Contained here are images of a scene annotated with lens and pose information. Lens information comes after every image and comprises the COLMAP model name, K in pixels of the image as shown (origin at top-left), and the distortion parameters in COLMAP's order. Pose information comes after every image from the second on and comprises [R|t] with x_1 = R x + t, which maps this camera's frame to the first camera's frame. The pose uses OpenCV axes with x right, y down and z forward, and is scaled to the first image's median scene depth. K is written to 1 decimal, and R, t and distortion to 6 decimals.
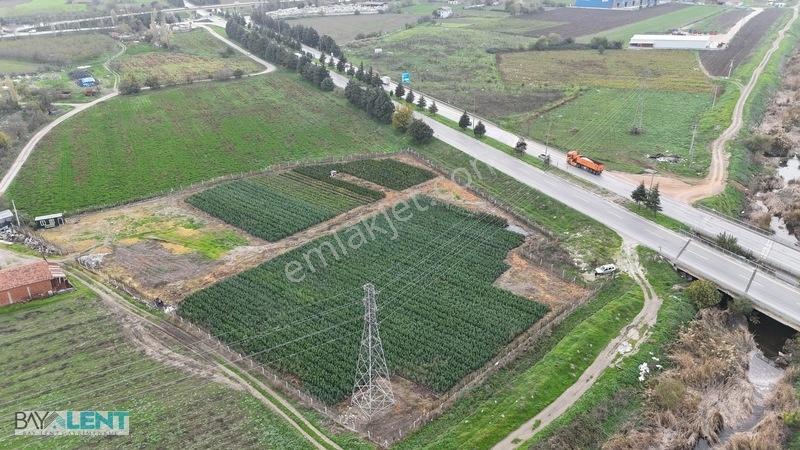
lens RADIAL K [[589.0, 0, 400.0], [0, 589.0, 225.0], [0, 0, 1]] dist [0.071048, -0.069270]
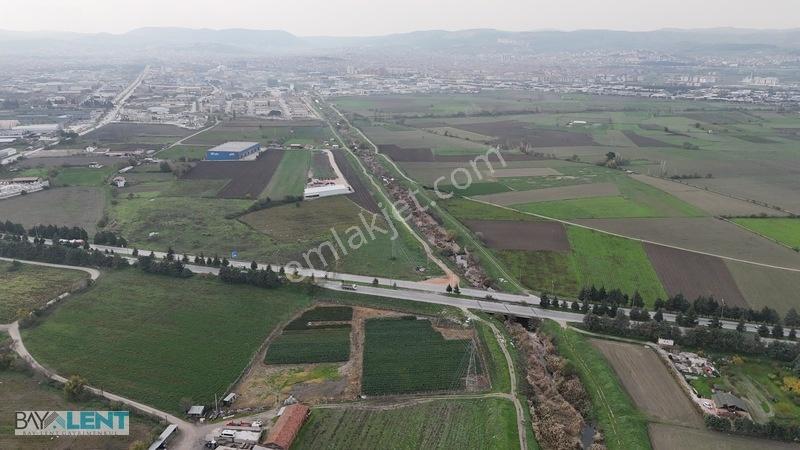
lens RADIAL K [[589.0, 0, 400.0], [0, 589.0, 225.0], [0, 0, 1]] dist [0.071048, -0.069270]
pose [[0.697740, -0.197296, 0.688646, -1.358336], [0.300144, 0.953391, -0.030963, -0.291219], [-0.650440, 0.228297, 0.724436, -0.677290]]
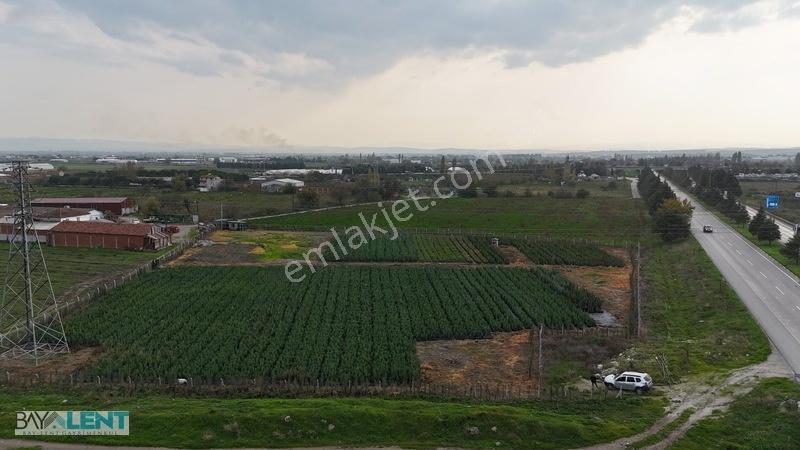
lens RADIAL K [[589.0, 0, 400.0], [0, 589.0, 225.0], [0, 0, 1]] dist [0.071048, -0.069270]
pose [[0.665487, 0.101528, -0.739472, 0.472955], [-0.330508, 0.928371, -0.169977, 0.084435], [0.669247, 0.357519, 0.651375, 0.486266]]
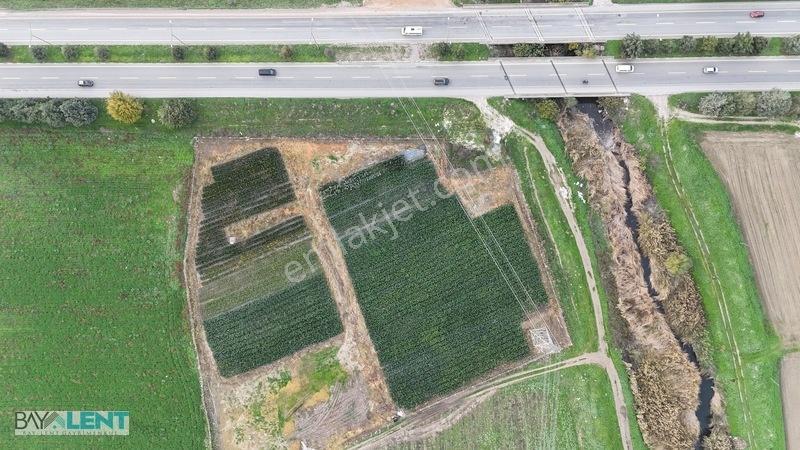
lens RADIAL K [[589.0, 0, 400.0], [0, 589.0, 225.0], [0, 0, 1]] dist [0.071048, -0.069270]
pose [[0.450402, -0.892822, 0.002503, 0.046079], [0.393713, 0.201131, 0.896960, -1.106731], [-0.801329, -0.403007, 0.442105, 0.404522]]
